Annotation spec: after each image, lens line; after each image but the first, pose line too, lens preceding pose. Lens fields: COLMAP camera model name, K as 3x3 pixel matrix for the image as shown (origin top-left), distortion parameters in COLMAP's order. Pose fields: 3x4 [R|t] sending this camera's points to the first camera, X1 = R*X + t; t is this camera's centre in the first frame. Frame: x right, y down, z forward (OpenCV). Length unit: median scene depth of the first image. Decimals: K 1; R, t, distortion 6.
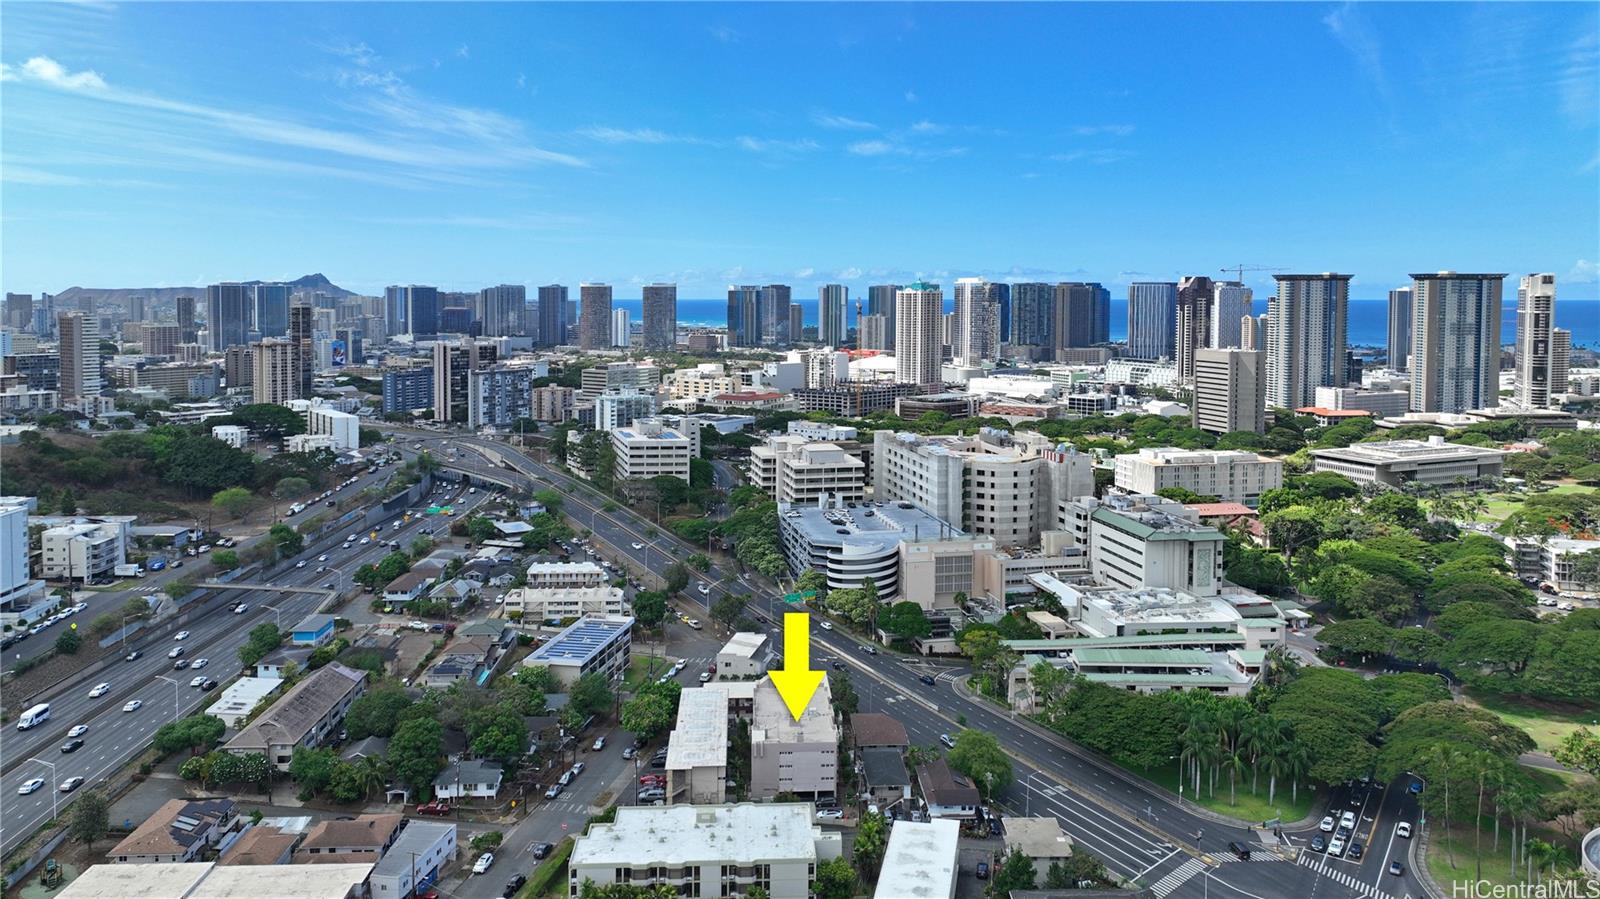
lens RADIAL K [[1145.4, 0, 768.8], [0, 1145.4, 355.6], [0, 0, 1]] dist [-0.002178, -0.002089]
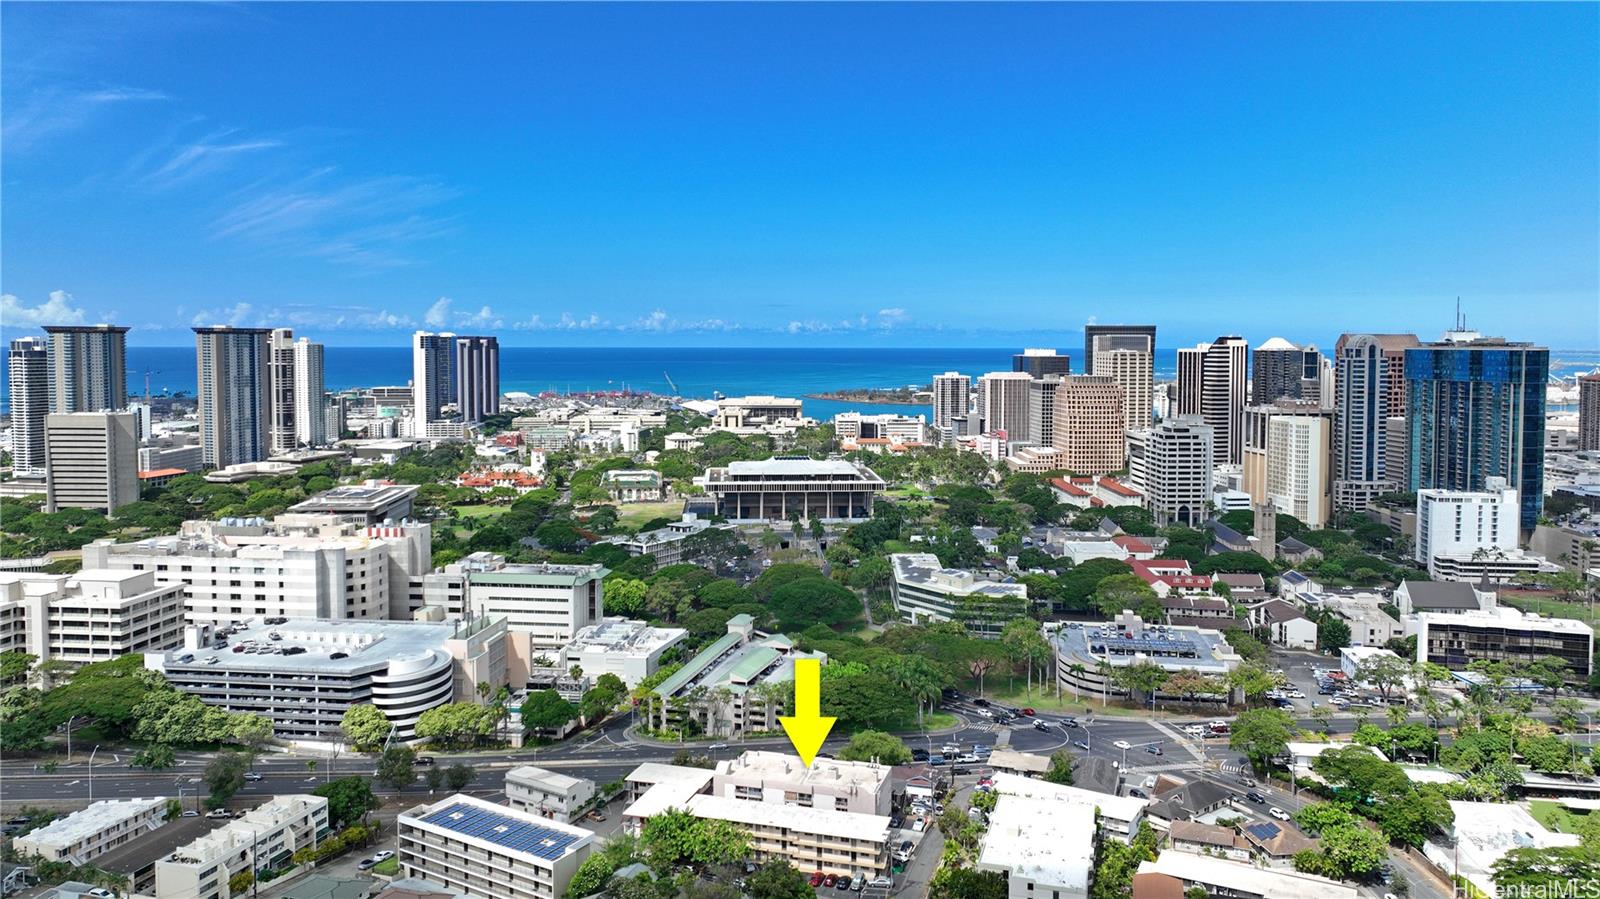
lens RADIAL K [[1182.4, 0, 811.8], [0, 1182.4, 408.1], [0, 0, 1]] dist [-0.001361, 0.005928]
pose [[0.303566, -0.052413, 0.951368, -0.561357], [0.048651, 0.998036, 0.039460, -0.034486], [-0.951567, 0.034306, 0.305520, 0.377120]]
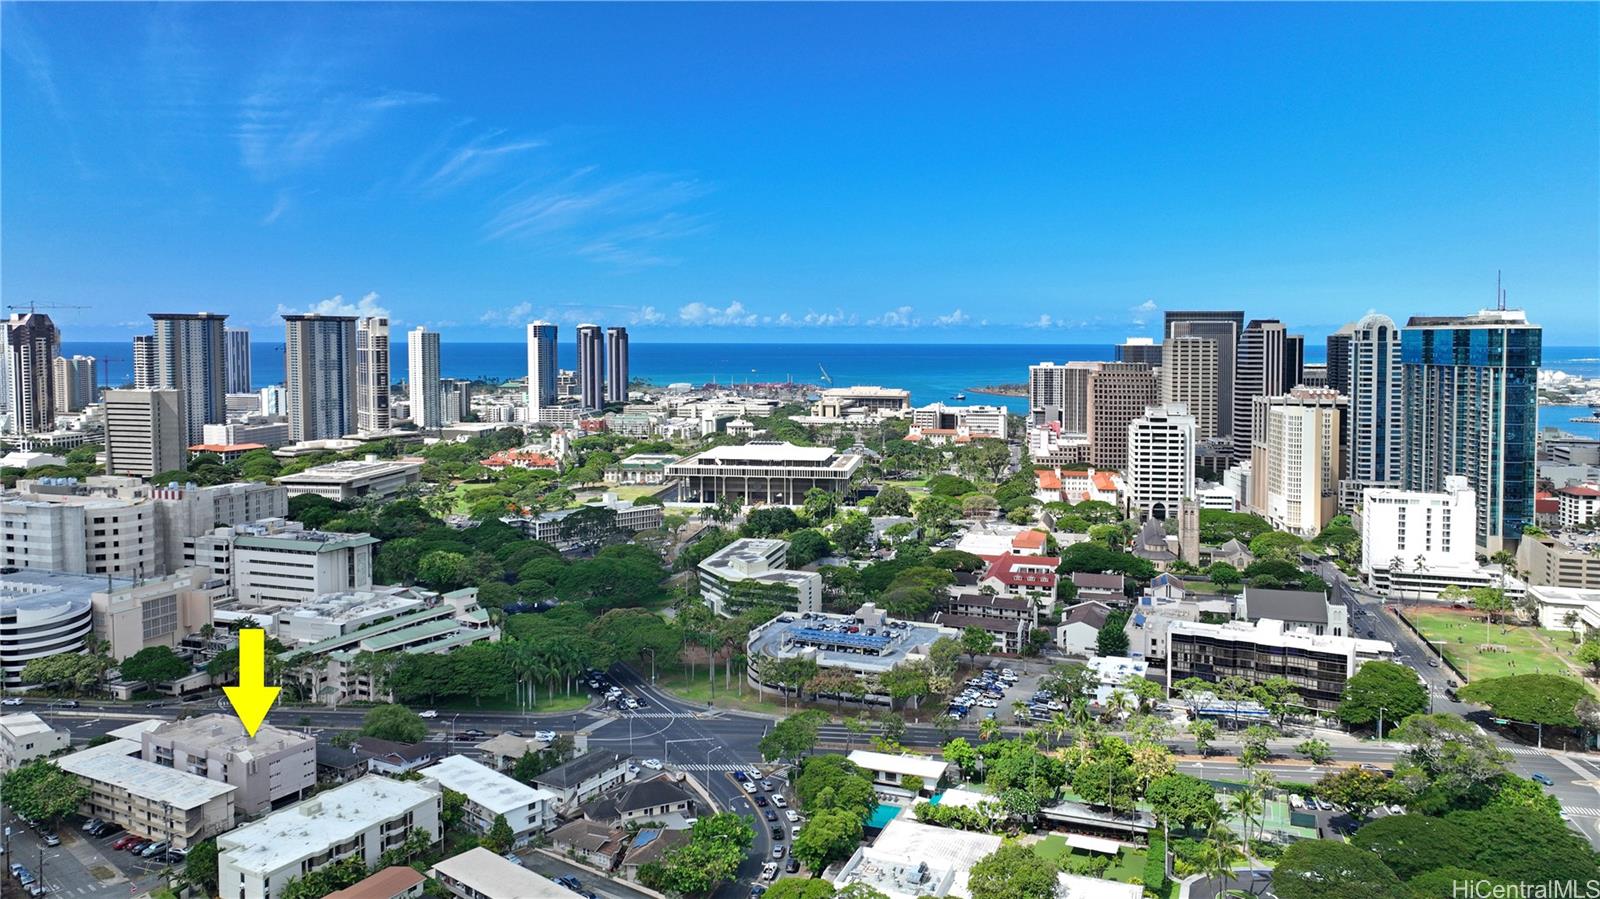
lens RADIAL K [[1182.4, 0, 811.8], [0, 1182.4, 408.1], [0, 0, 1]] dist [-0.001361, 0.005928]
pose [[0.499587, -0.049379, 0.864855, -0.351860], [0.043182, 0.998552, 0.032068, 0.004956], [-0.865187, 0.021326, 0.500996, 0.013085]]
